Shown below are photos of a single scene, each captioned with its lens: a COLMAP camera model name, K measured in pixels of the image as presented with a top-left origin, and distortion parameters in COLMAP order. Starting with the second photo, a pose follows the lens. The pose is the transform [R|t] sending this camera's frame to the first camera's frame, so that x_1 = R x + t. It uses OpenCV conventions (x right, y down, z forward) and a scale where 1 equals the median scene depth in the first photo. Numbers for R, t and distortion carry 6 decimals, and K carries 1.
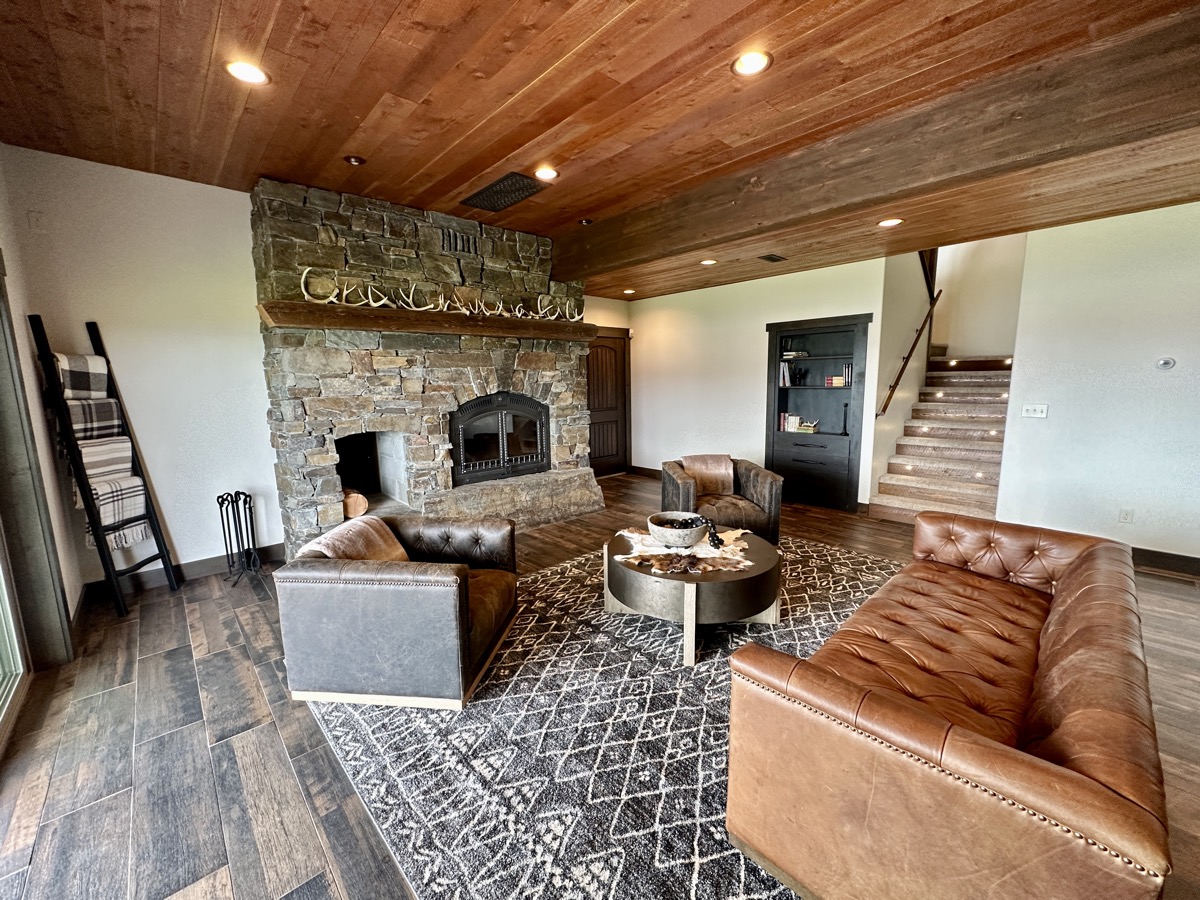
lens RADIAL K [[486.3, 0, 602.6], [0, 486.3, 449.4], [0, 0, 1]] dist [-0.001738, 0.000189]
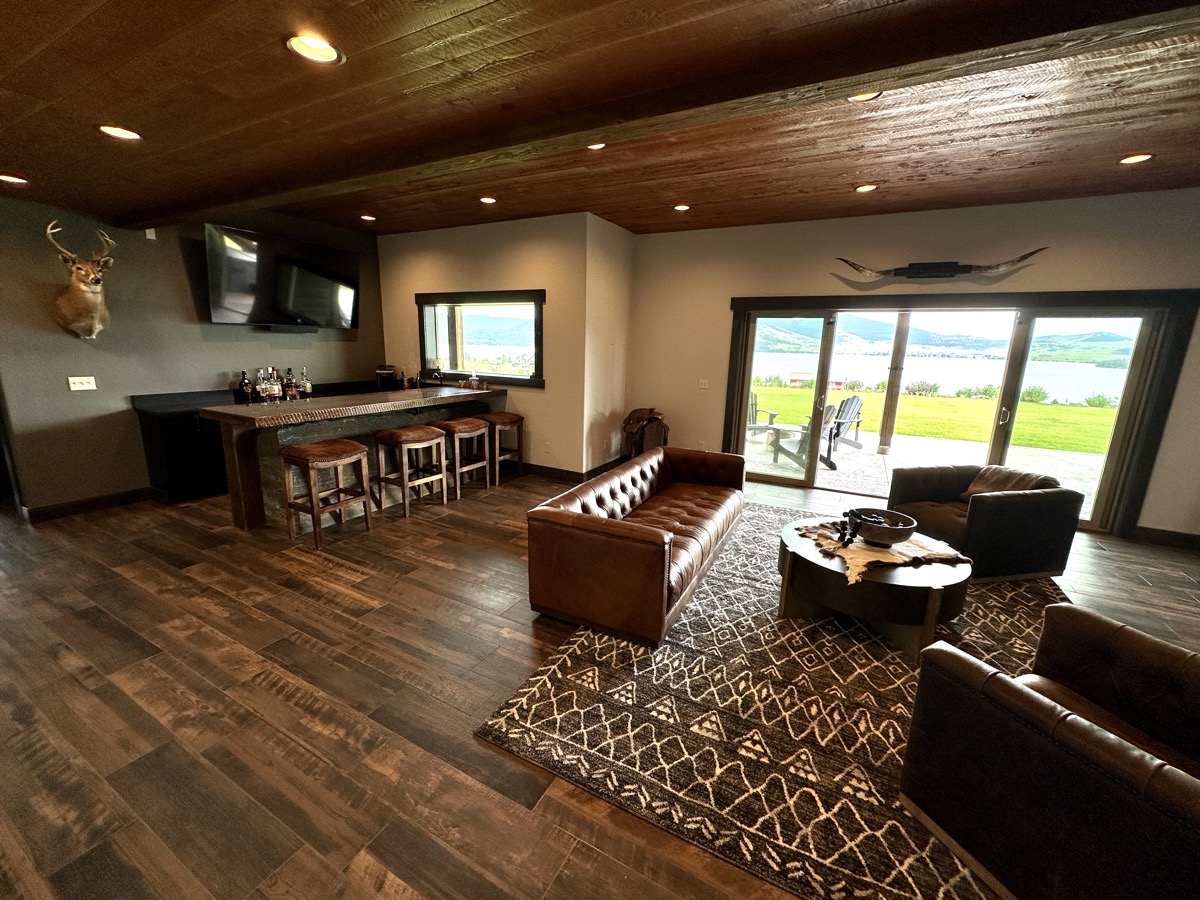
lens RADIAL K [[486.3, 0, 602.6], [0, 486.3, 449.4], [0, 0, 1]] dist [-0.001738, 0.000189]
pose [[-0.947053, 0.062219, -0.314991, 1.095967], [-0.056566, 0.933367, 0.354437, -0.337875], [0.316054, 0.353489, -0.880429, 1.787847]]
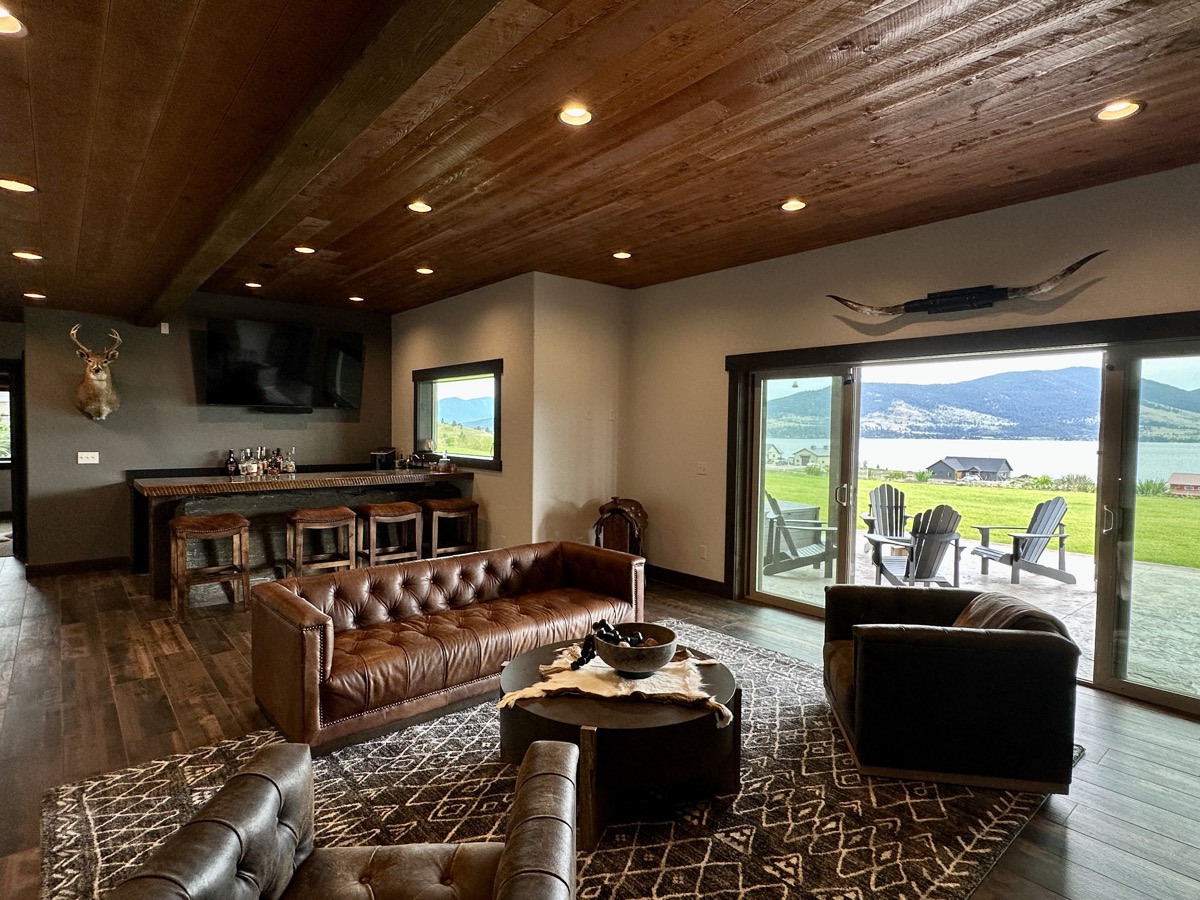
lens RADIAL K [[641.2, 0, 602.1], [0, 641.2, 449.5], [0, 0, 1]] dist [-0.000557, 0.000335]
pose [[-0.999040, 0.004114, 0.043617, 0.173880], [0.011998, 0.983211, 0.182079, -0.323748], [-0.042136, 0.182428, -0.982316, 2.037720]]
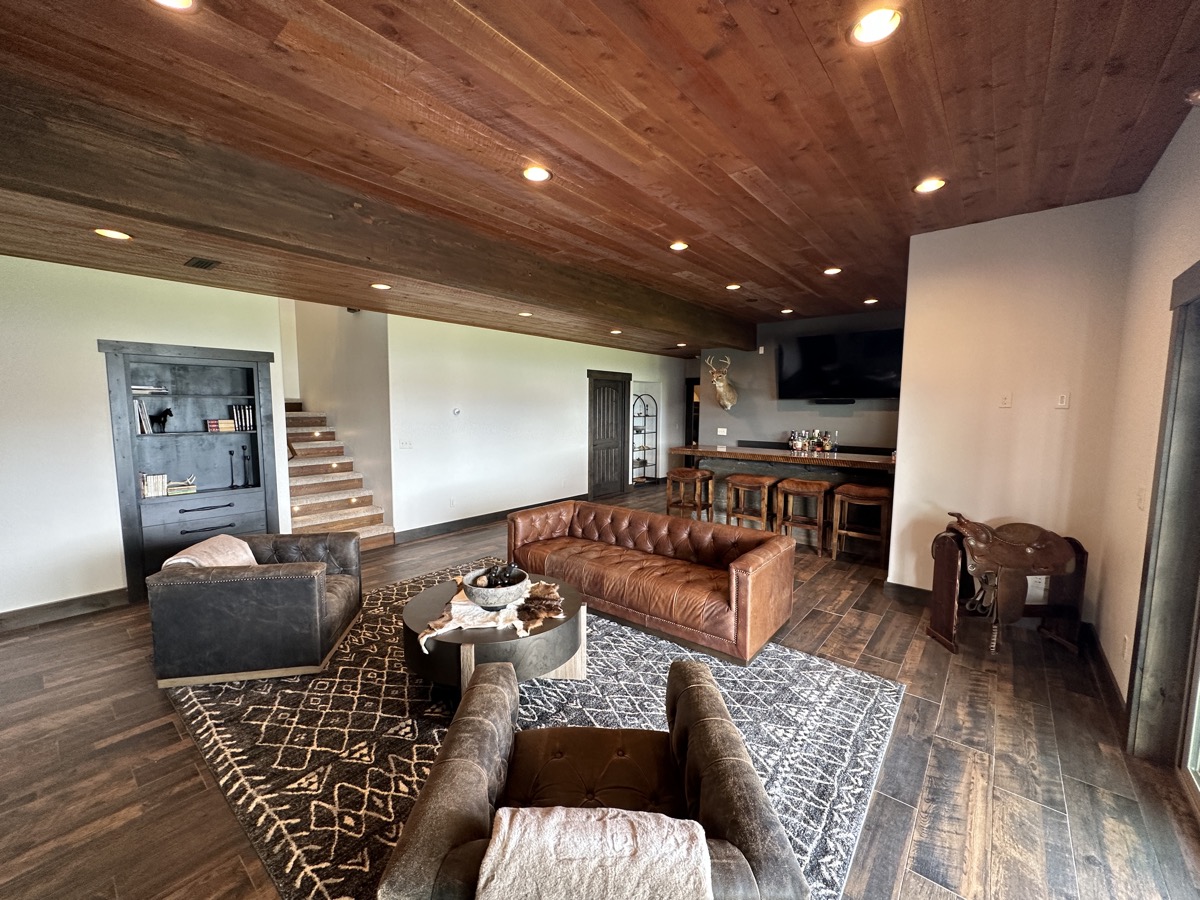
lens RADIAL K [[484.9, 0, 600.0], [0, 484.9, 450.0], [0, 0, 1]] dist [-0.002252, -0.000363]
pose [[-0.128775, -0.075666, 0.988783, -0.844537], [0.141565, 0.985470, 0.093850, -0.170272], [-0.981517, 0.152063, -0.116192, 0.940050]]
